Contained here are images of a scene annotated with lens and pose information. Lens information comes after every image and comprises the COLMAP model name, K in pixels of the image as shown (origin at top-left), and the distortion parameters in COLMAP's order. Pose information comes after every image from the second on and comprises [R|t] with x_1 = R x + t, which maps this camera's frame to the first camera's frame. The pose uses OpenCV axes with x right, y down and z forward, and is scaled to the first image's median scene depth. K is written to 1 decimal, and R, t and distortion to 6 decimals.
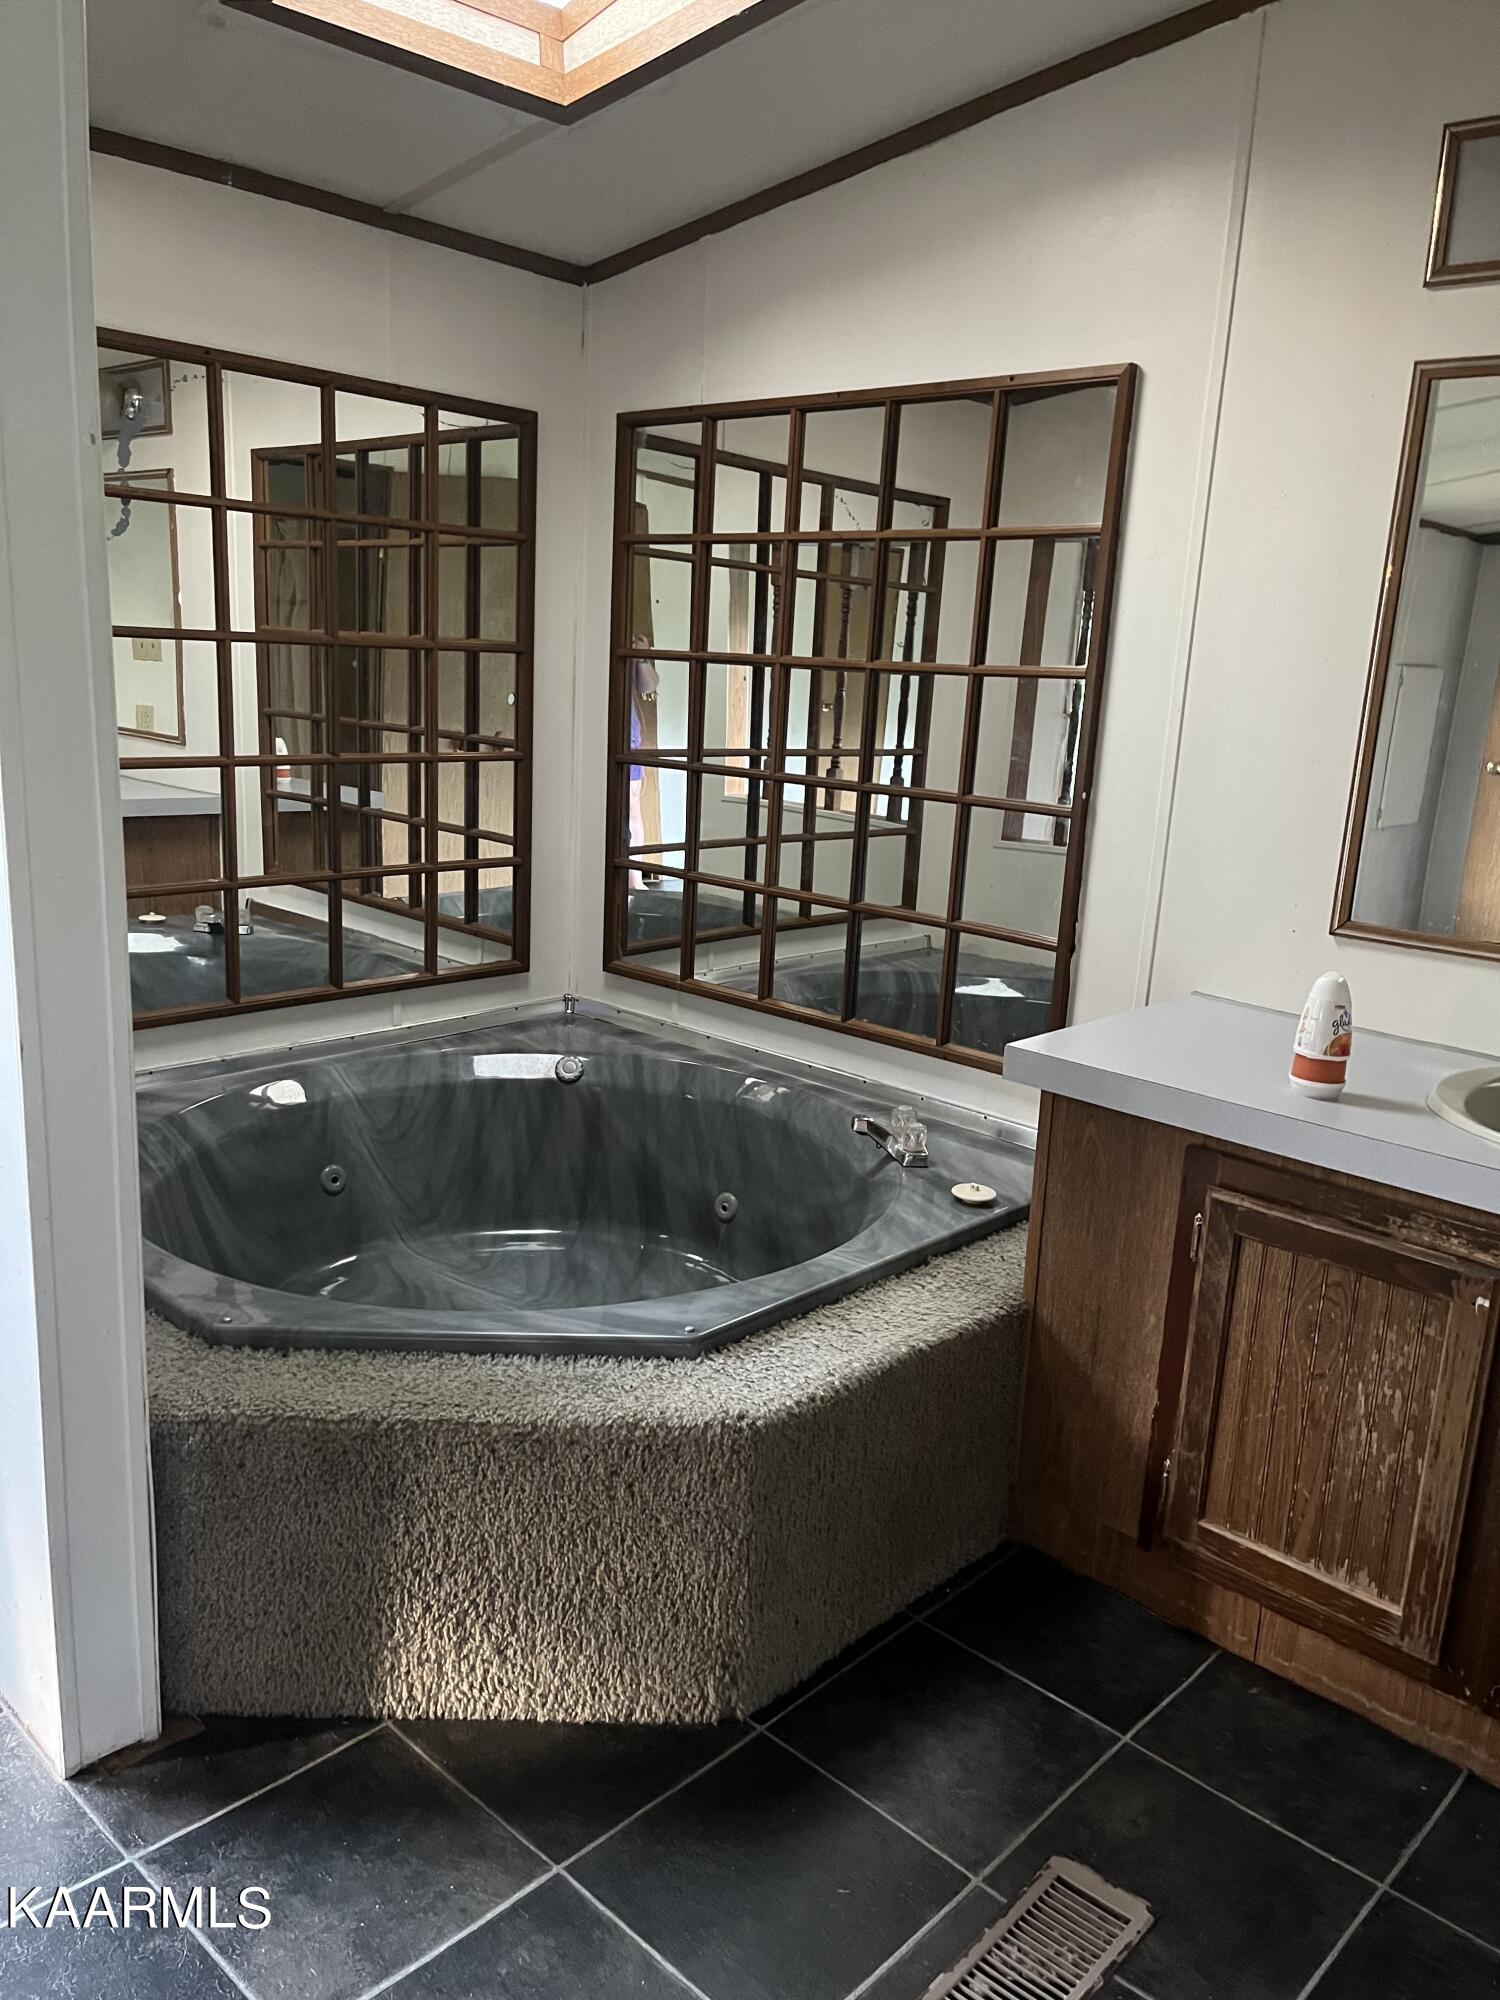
lens RADIAL K [[1521.5, 0, 745.2], [0, 1521.5, 1004.9], [0, 0, 1]] dist [0.002287, 0.000530]
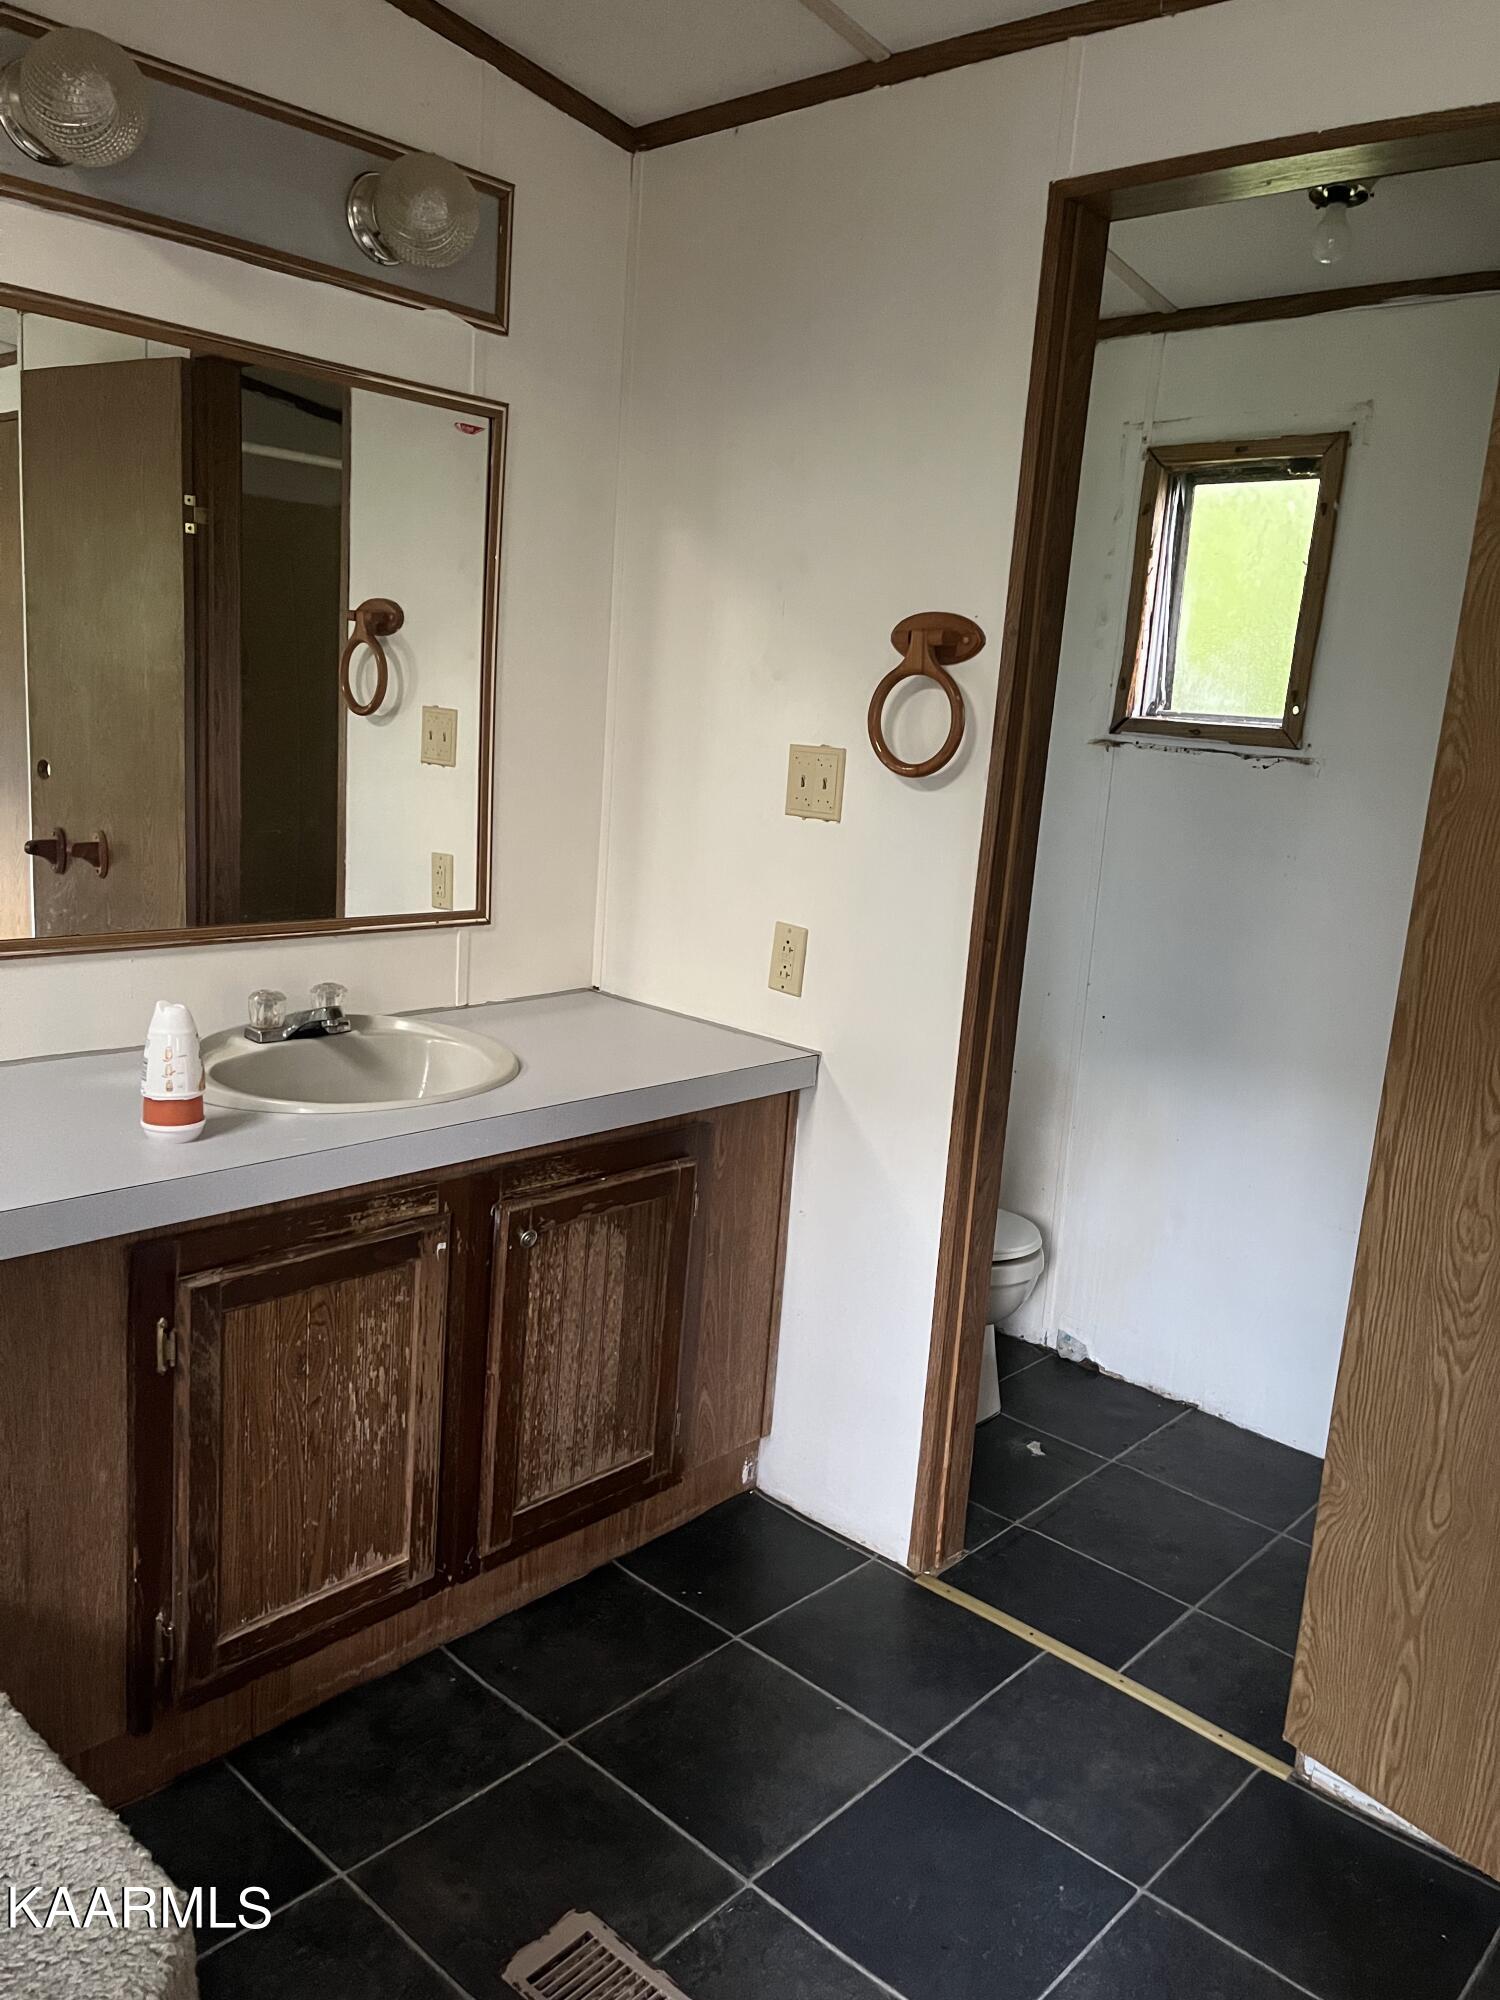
lens RADIAL K [[1521.5, 0, 744.6], [0, 1521.5, 995.7], [0, 0, 1]] dist [0.002287, 0.000530]
pose [[-0.004960, -0.246786, 0.969057, -0.516819], [0.164790, 0.955619, 0.244207, -0.202234], [-0.986316, 0.160902, 0.035928, 0.679912]]
